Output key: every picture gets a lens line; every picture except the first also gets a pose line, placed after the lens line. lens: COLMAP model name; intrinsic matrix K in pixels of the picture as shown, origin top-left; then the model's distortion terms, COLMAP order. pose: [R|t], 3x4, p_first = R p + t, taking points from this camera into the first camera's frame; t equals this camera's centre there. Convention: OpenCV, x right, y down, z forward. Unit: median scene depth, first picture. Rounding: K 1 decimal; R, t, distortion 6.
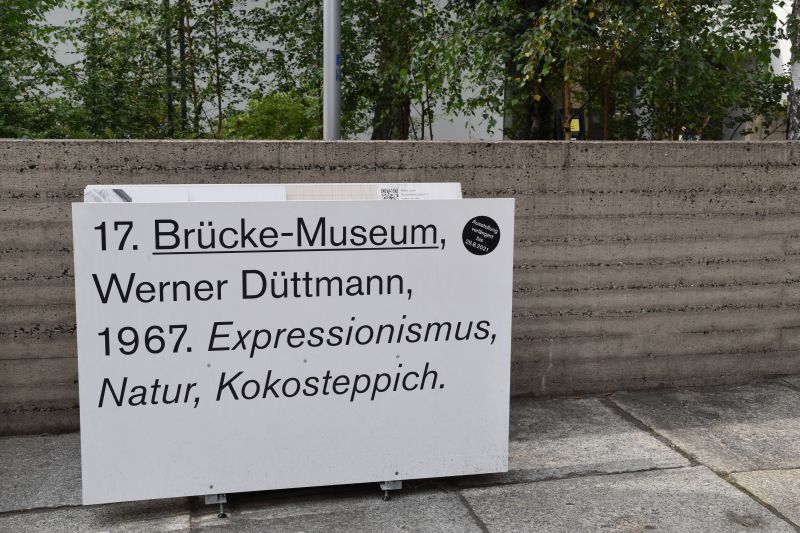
lens RADIAL K [[990.1, 0, 399.5], [0, 990.1, 266.8], [0, 0, 1]] dist [0.003688, 0.000000]
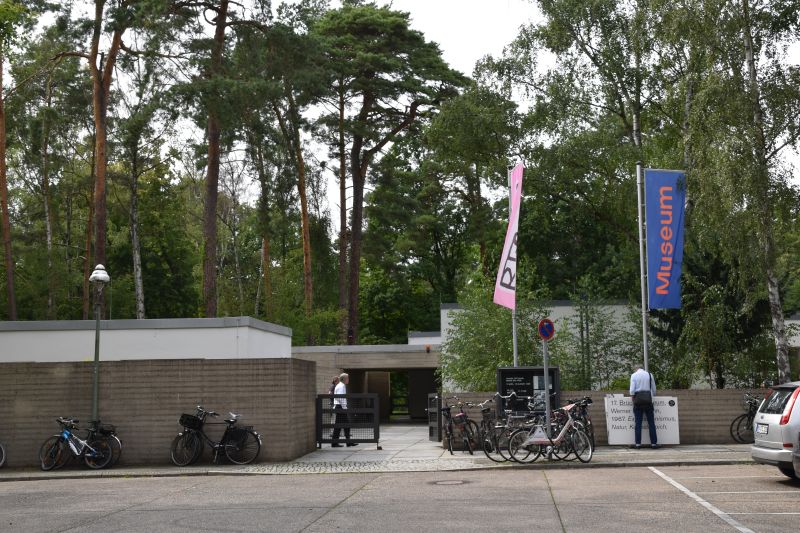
lens RADIAL K [[1103.9, 0, 399.6], [0, 1103.9, 266.7], [0, 0, 1]] dist [0.075878, 0.000000]
pose [[0.955099, -0.057490, -0.290656, 0.385460], [-0.021735, 0.964756, -0.262245, 0.738339], [0.295489, 0.256788, 0.920188, -4.502966]]
